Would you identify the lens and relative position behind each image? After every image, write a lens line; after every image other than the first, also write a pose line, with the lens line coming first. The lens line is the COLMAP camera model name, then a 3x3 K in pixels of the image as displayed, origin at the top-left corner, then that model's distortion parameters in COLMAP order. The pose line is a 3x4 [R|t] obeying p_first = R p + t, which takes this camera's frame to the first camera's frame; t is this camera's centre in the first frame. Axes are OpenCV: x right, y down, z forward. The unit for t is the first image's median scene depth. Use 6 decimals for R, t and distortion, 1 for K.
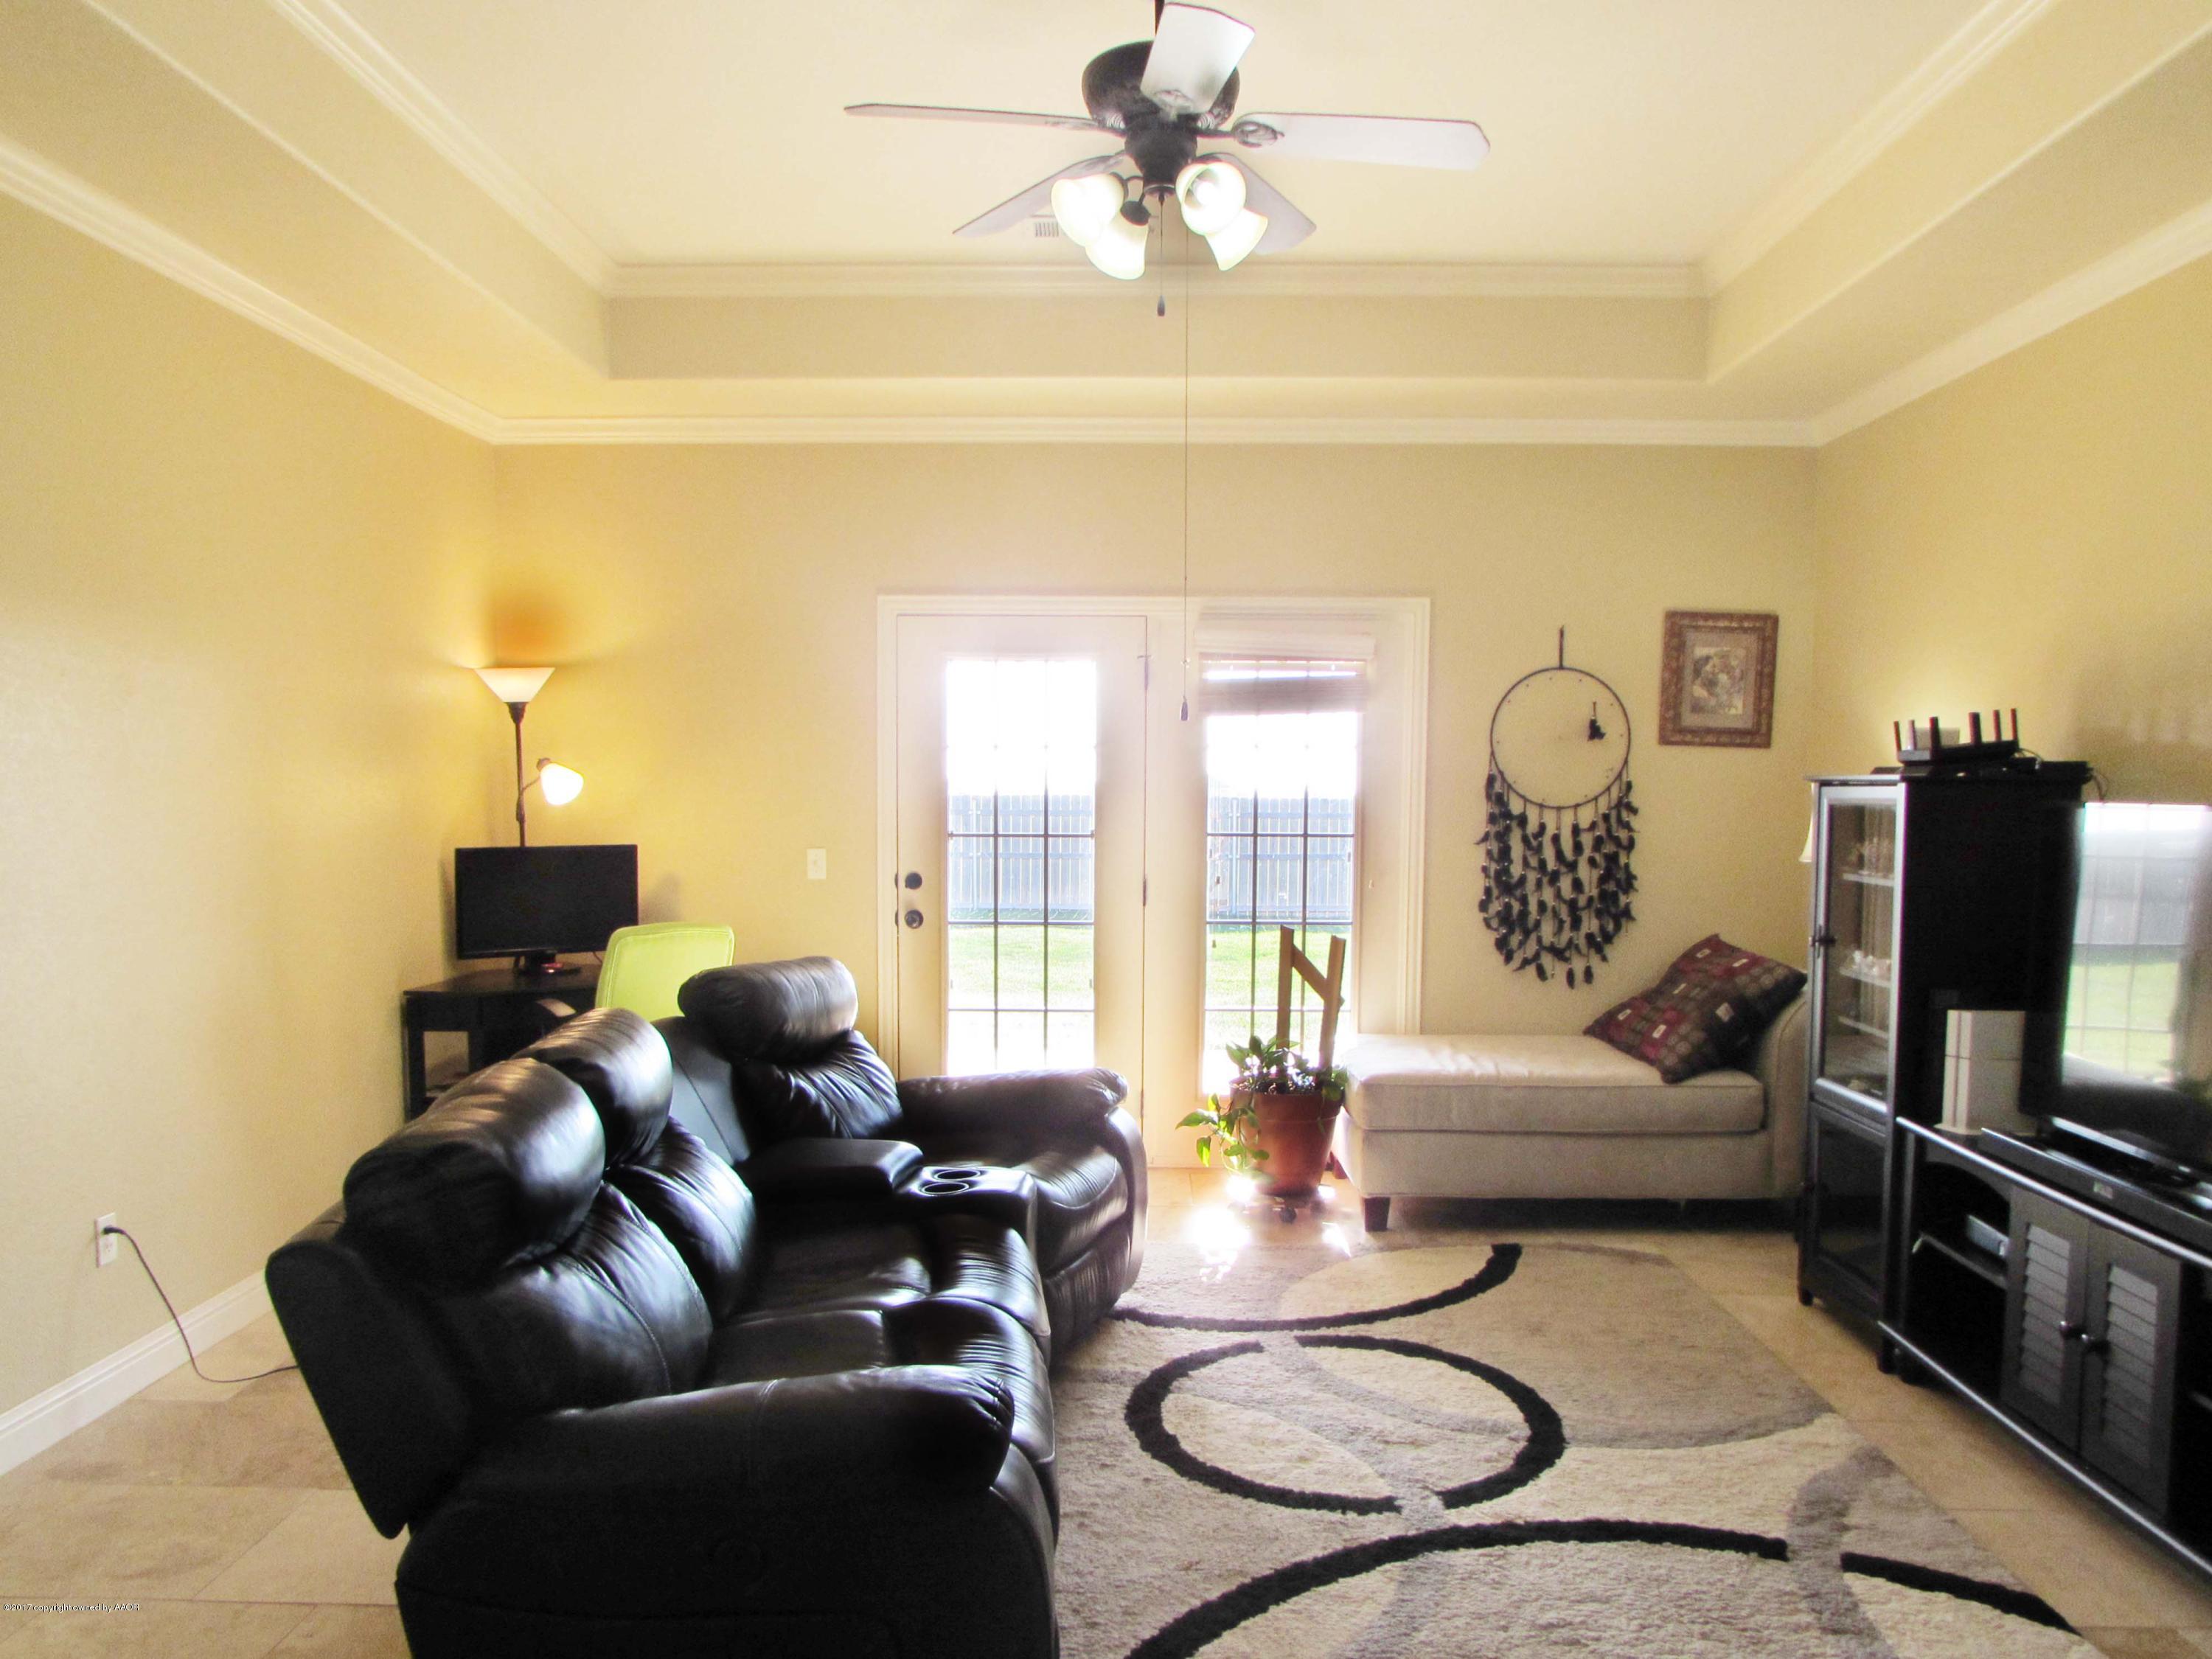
lens RADIAL K [[1616.8, 0, 1132.9], [0, 1616.8, 829.3], [0, 0, 1]] dist [-0.044790, 0.029858]
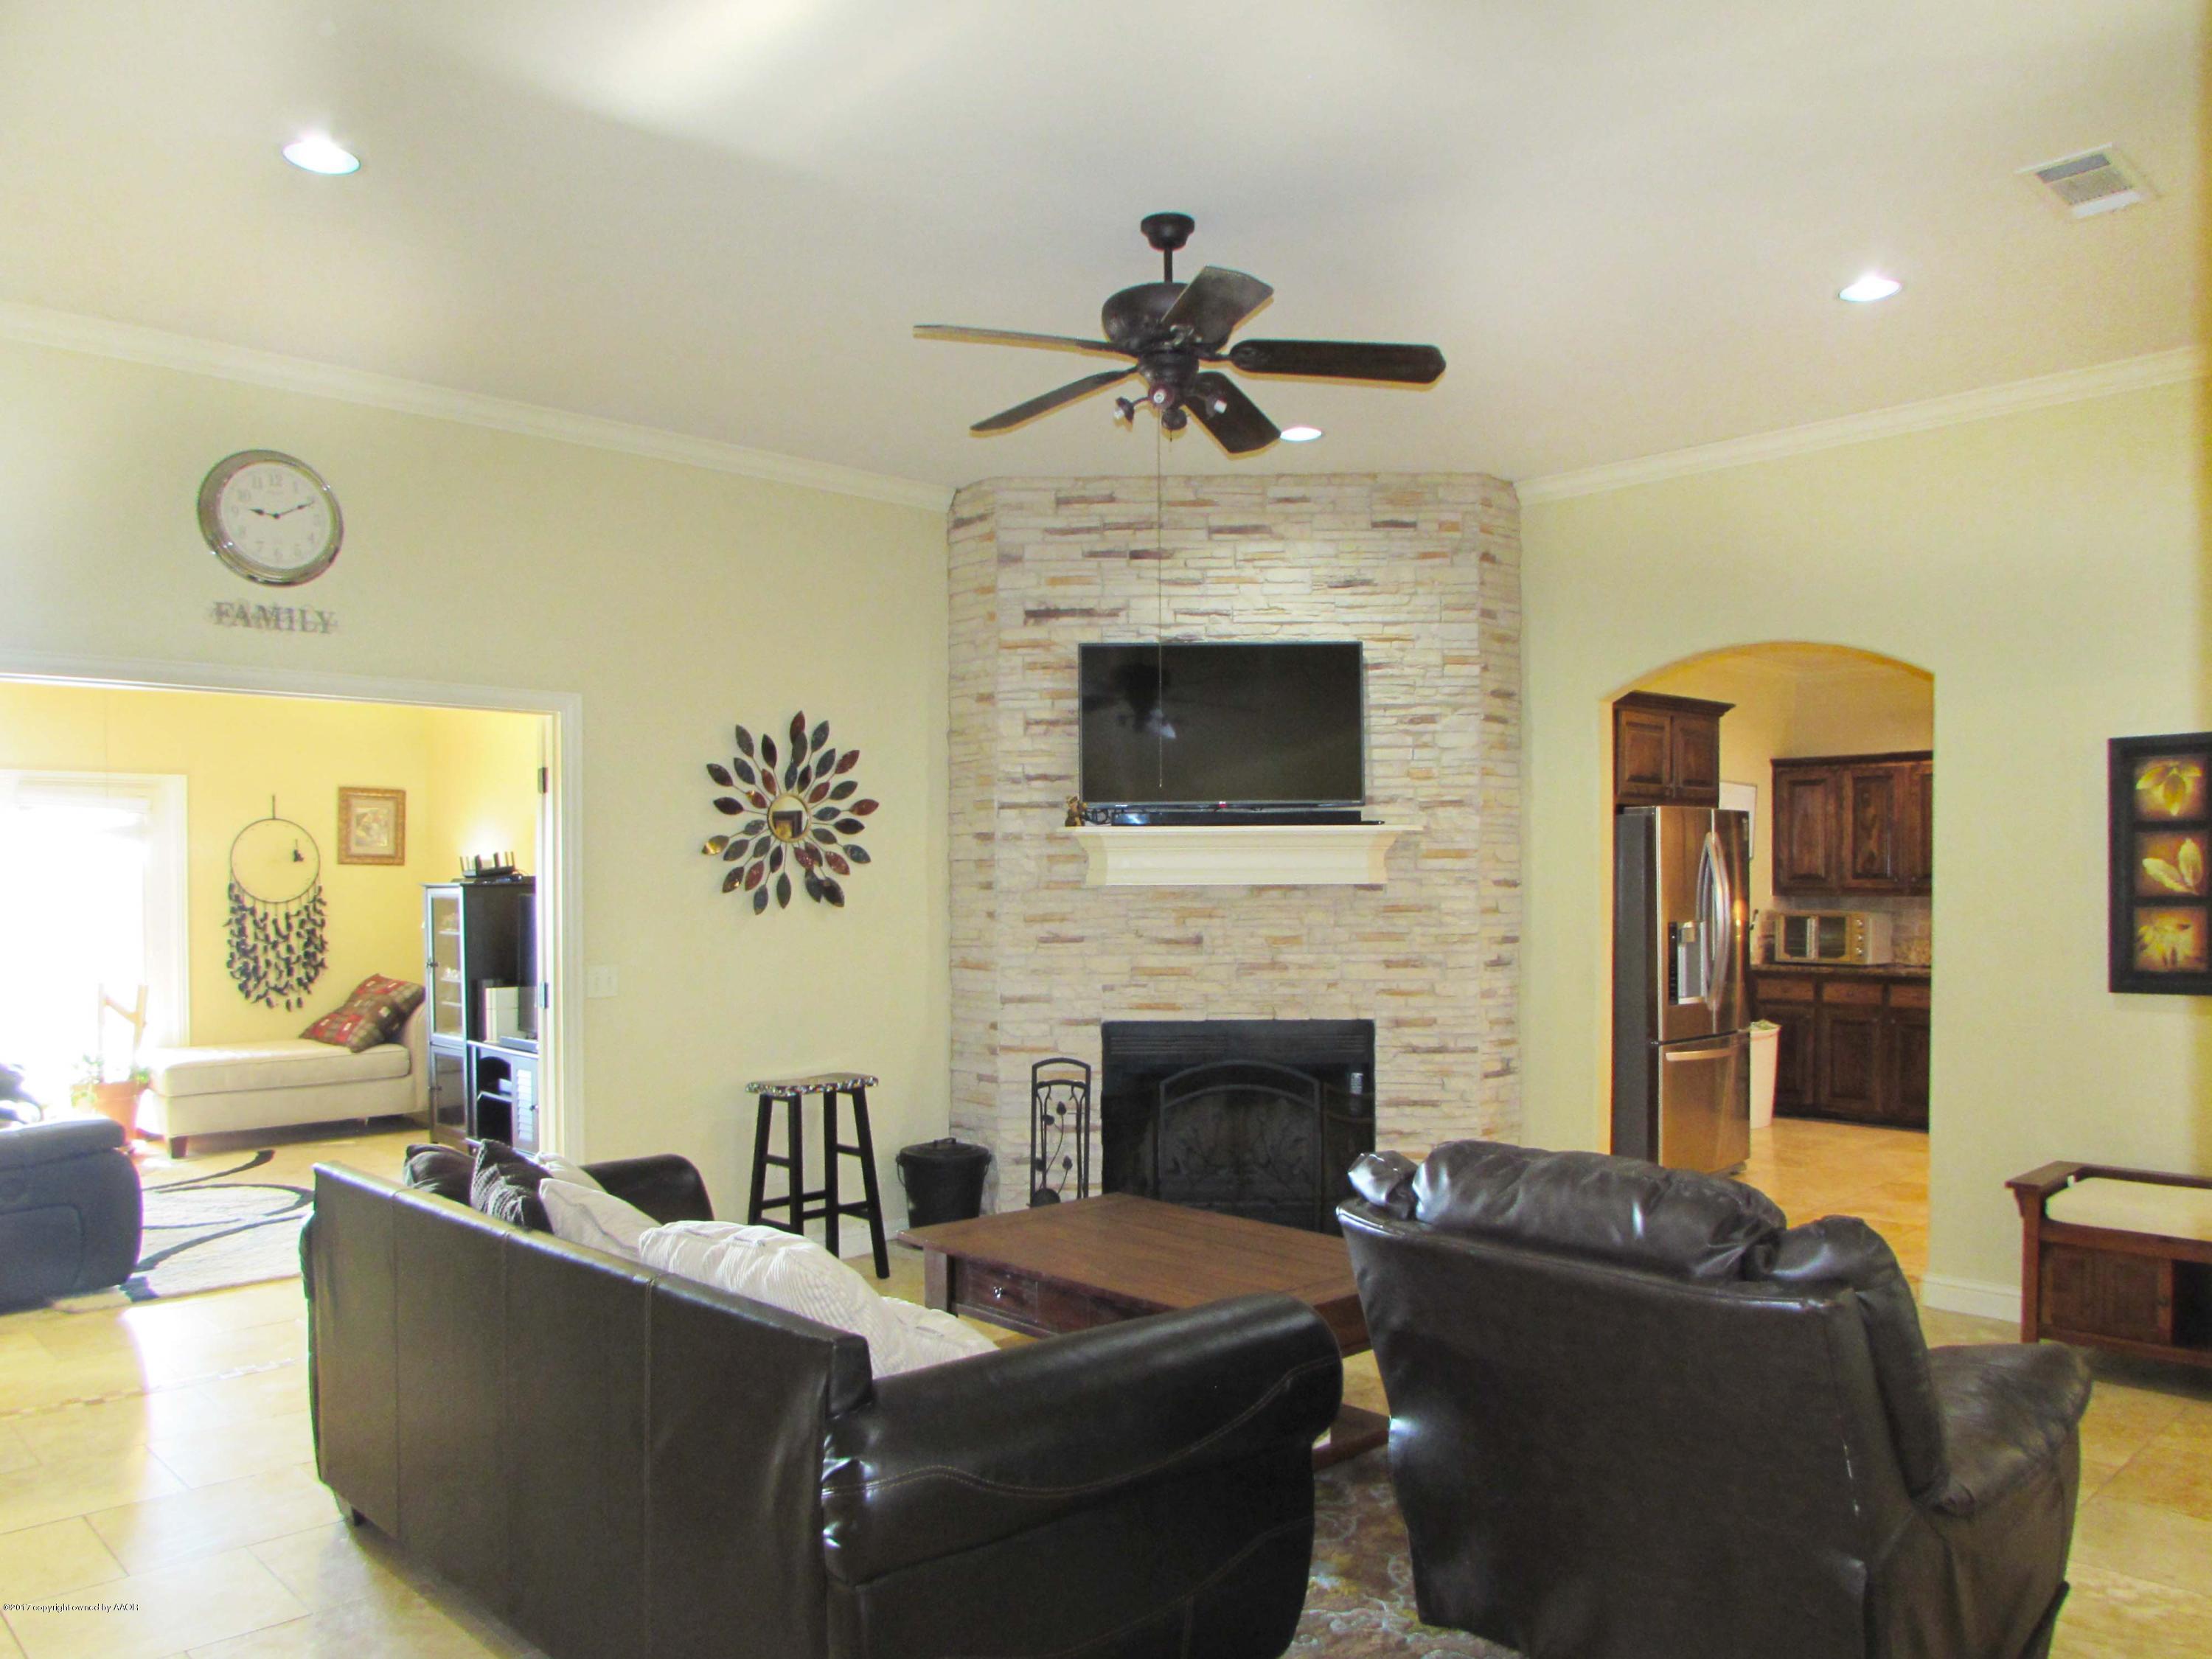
lens RADIAL K [[1576.4, 0, 1108.5], [0, 1576.4, 963.5], [0, 0, 1]] dist [-0.027841, -0.001024]
pose [[0.706541, -0.051385, 0.705804, -0.271318], [0.031176, 0.998652, 0.041498, 0.009090], [-0.706985, -0.007316, 0.707191, -0.749642]]
